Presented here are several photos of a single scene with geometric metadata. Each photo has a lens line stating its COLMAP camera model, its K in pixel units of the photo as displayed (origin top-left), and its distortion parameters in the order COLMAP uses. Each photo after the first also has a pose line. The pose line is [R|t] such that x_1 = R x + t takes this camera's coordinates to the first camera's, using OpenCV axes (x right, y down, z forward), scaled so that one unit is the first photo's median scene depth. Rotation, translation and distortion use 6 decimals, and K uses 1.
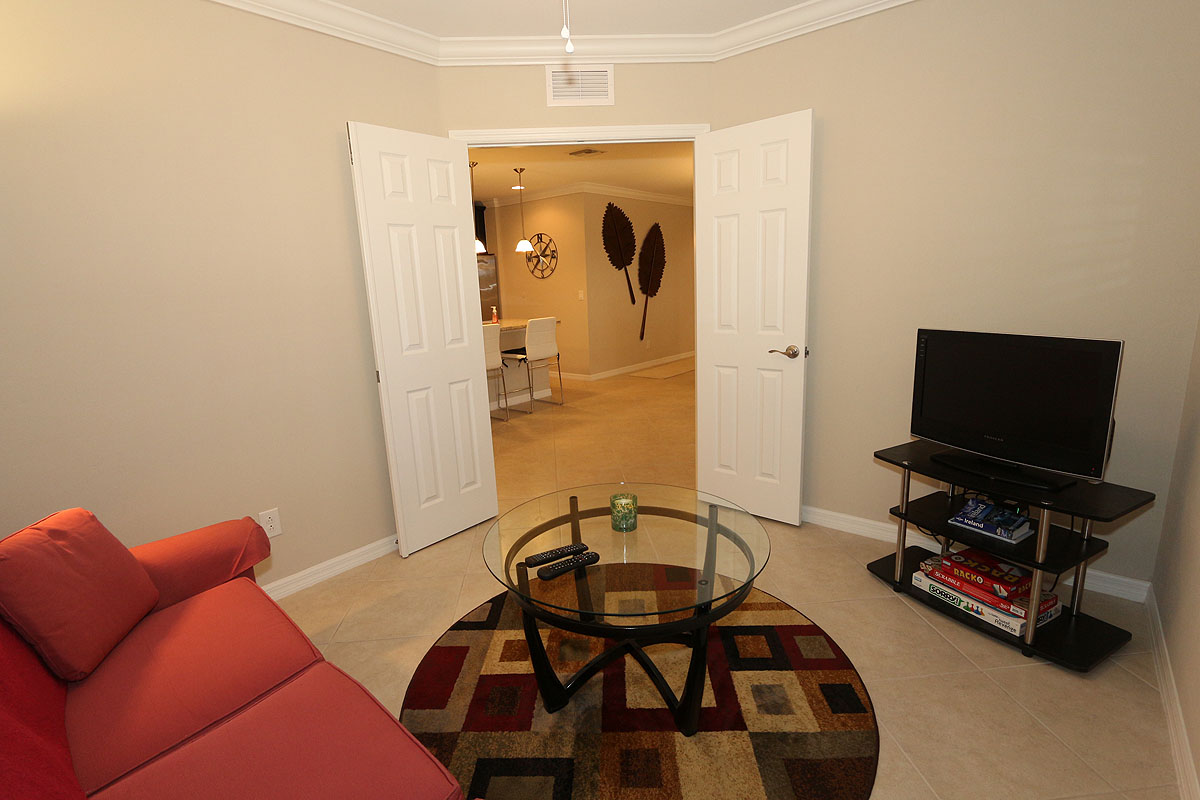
lens RADIAL K [[552.3, 0, 599.0], [0, 552.3, 395.8], [0, 0, 1]] dist [-0.002208, -0.000072]
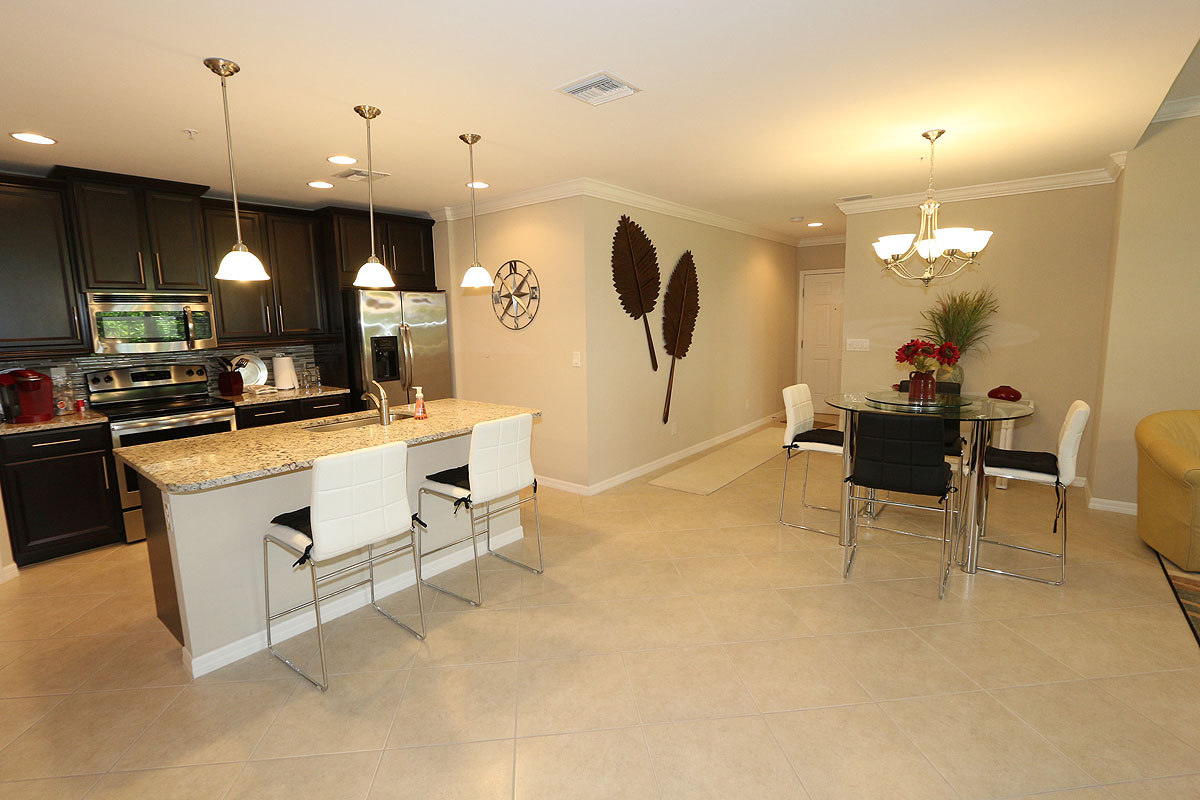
lens RADIAL K [[552.3, 0, 599.8], [0, 552.3, 397.7], [0, 0, 1]] dist [-0.002208, -0.000072]
pose [[0.999459, 0.017432, 0.027904, -0.021908], [-0.015634, 0.997866, -0.063392, -0.094878], [-0.028950, 0.062921, 0.997599, 0.364299]]
